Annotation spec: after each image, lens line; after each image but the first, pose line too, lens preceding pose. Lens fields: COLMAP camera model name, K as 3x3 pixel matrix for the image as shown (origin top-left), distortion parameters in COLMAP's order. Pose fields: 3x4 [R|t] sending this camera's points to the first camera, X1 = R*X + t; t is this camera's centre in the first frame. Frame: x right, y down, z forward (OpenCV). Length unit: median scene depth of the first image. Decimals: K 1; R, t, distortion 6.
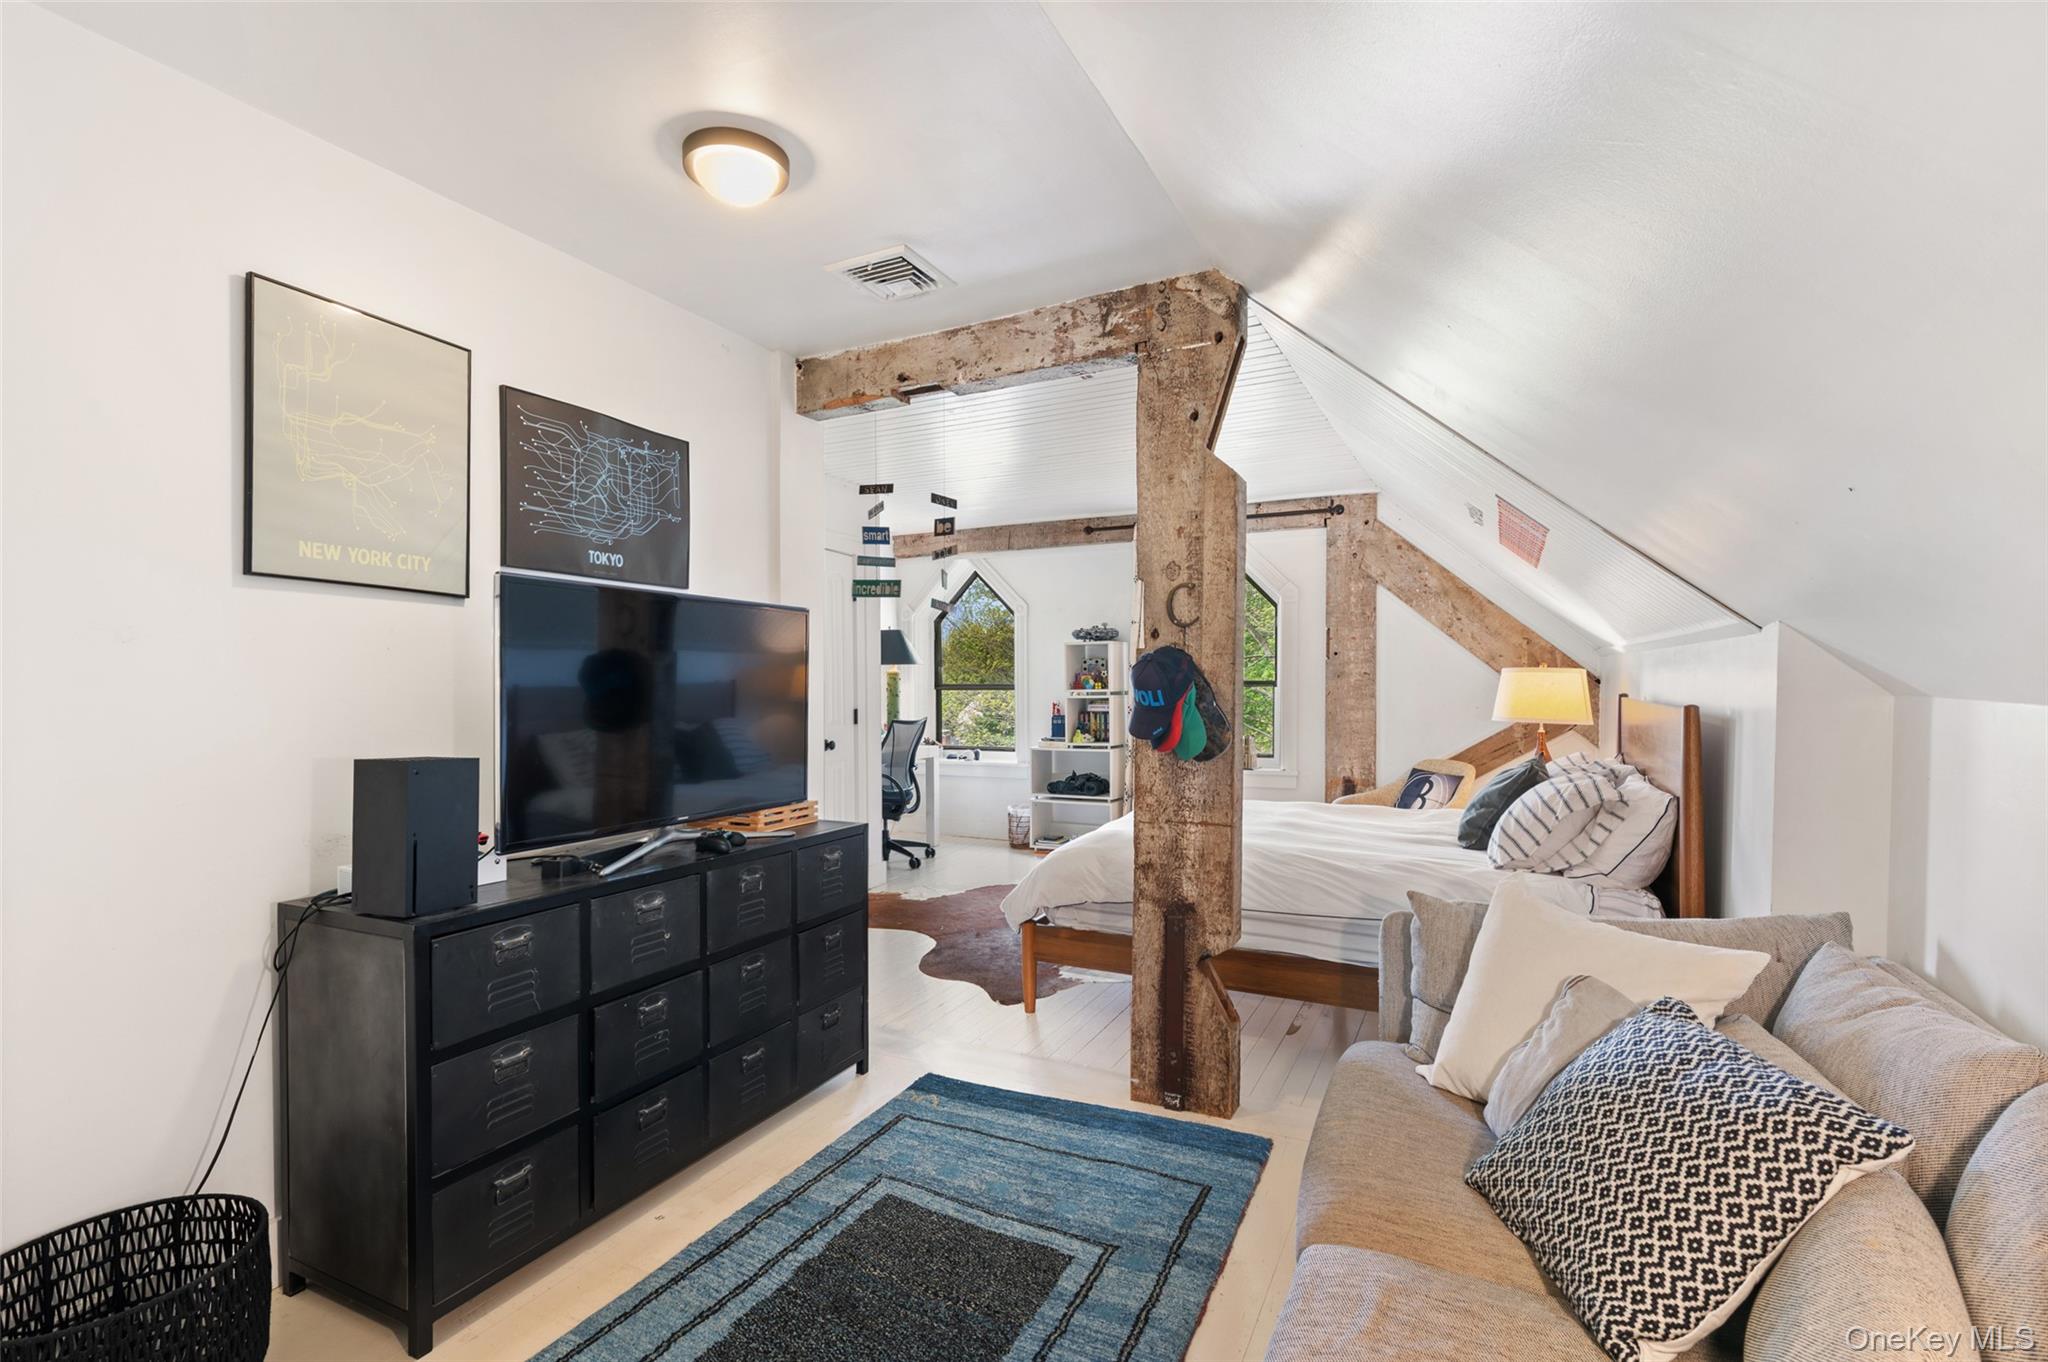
lens RADIAL K [[890.9, 0, 1035.1], [0, 890.9, 698.5], [0, 0, 1]] dist [0.023437, 0.000075]
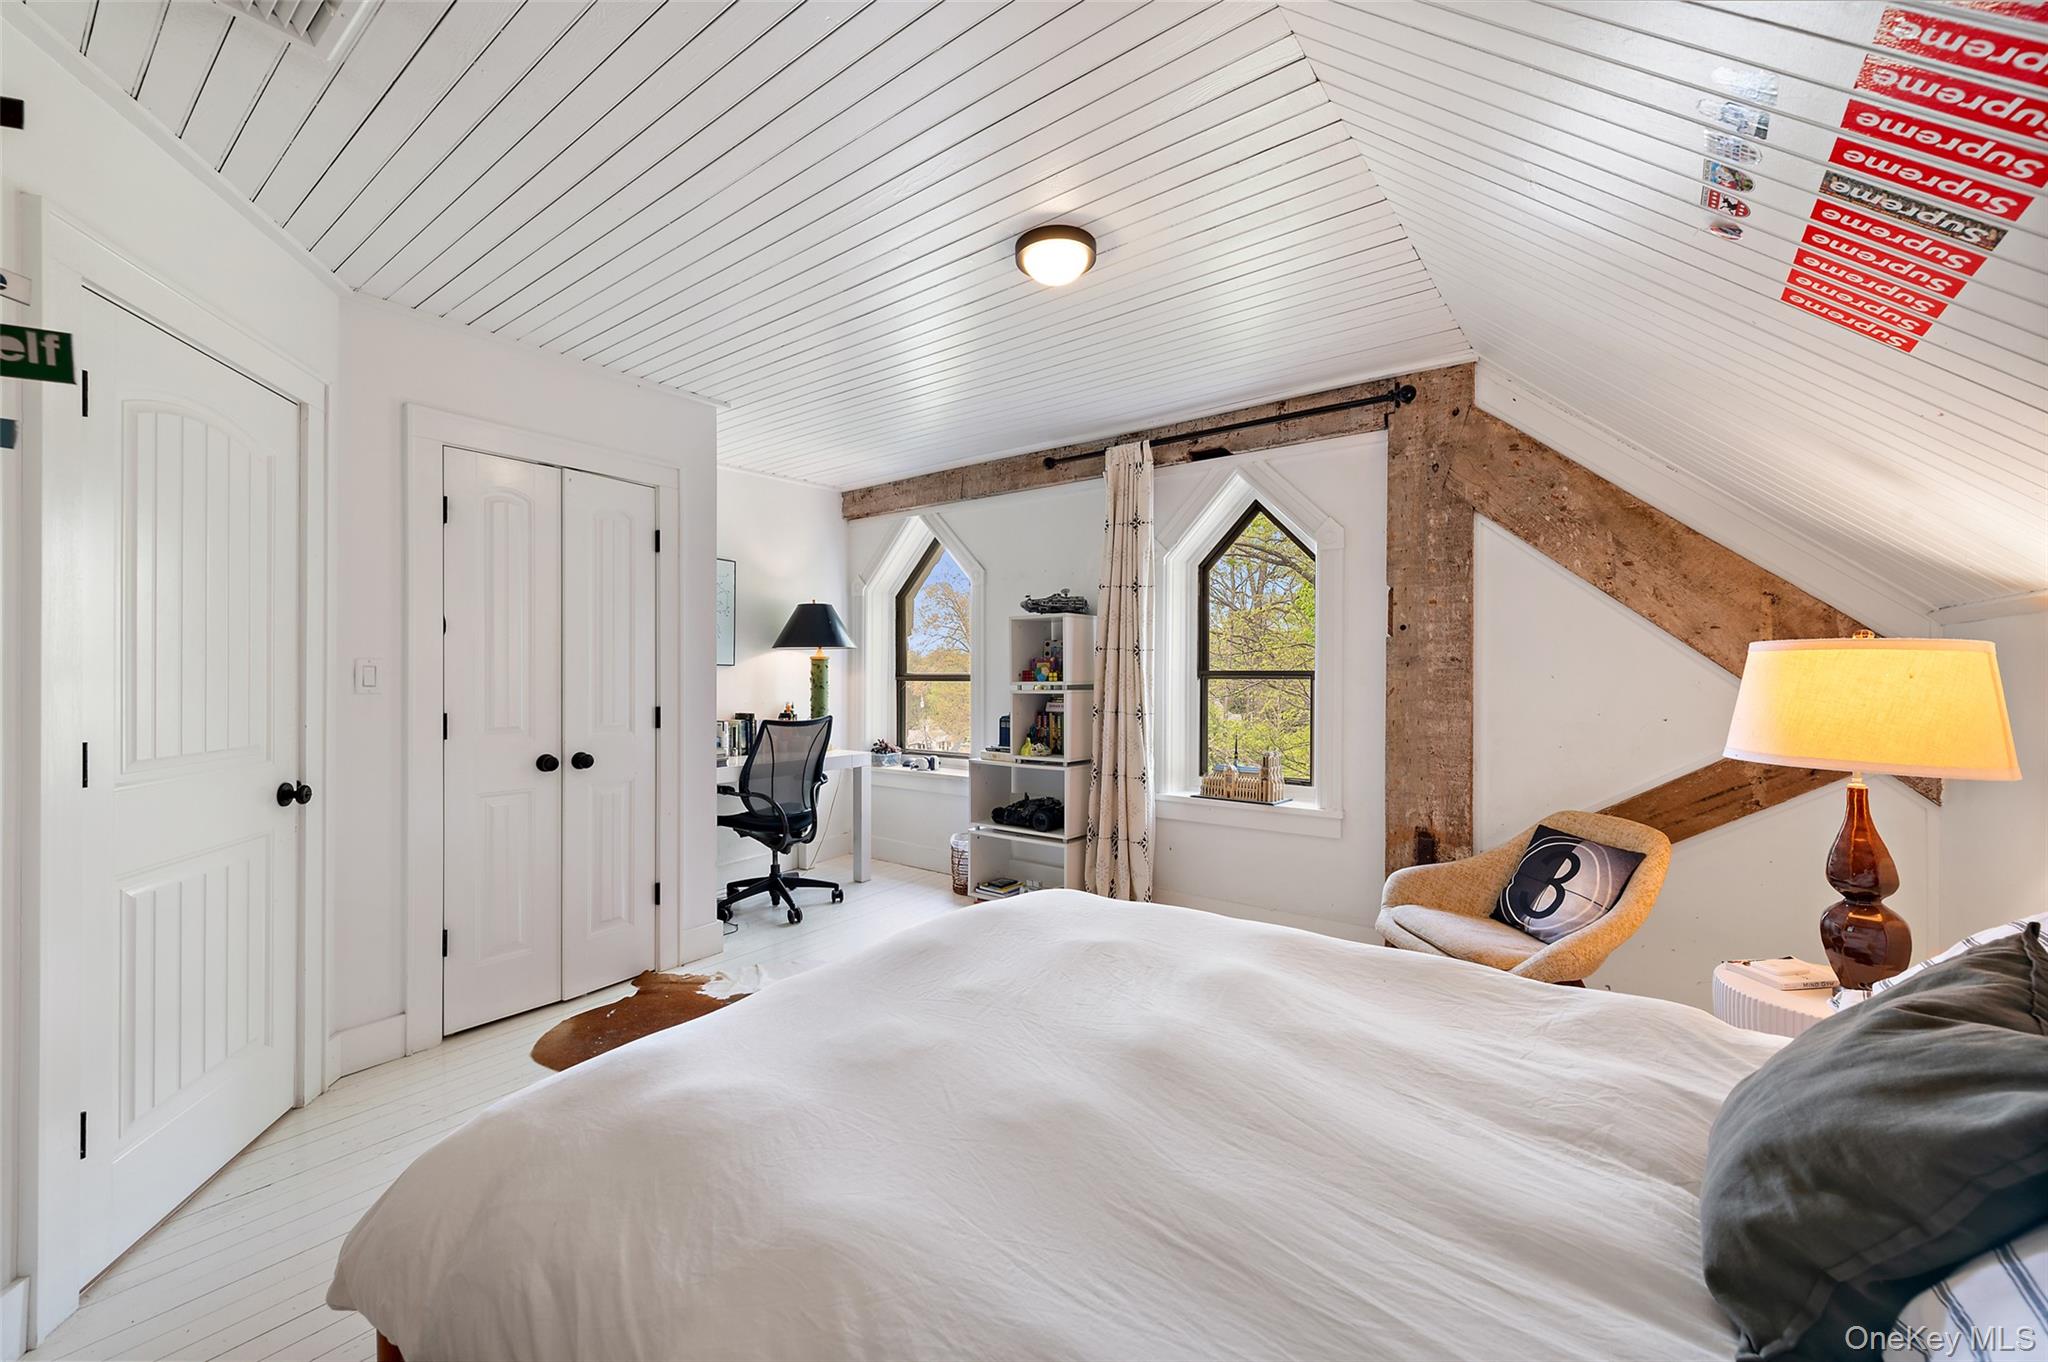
lens RADIAL K [[806.9, 0, 1014.4], [0, 806.9, 675.4], [0, 0, 1]] dist [0.015238, -0.000505]
pose [[0.983044, 0.007707, -0.183209, 0.172798], [-0.011087, 0.999787, -0.017432, -0.003961], [0.183036, 0.019167, 0.982919, 0.393188]]
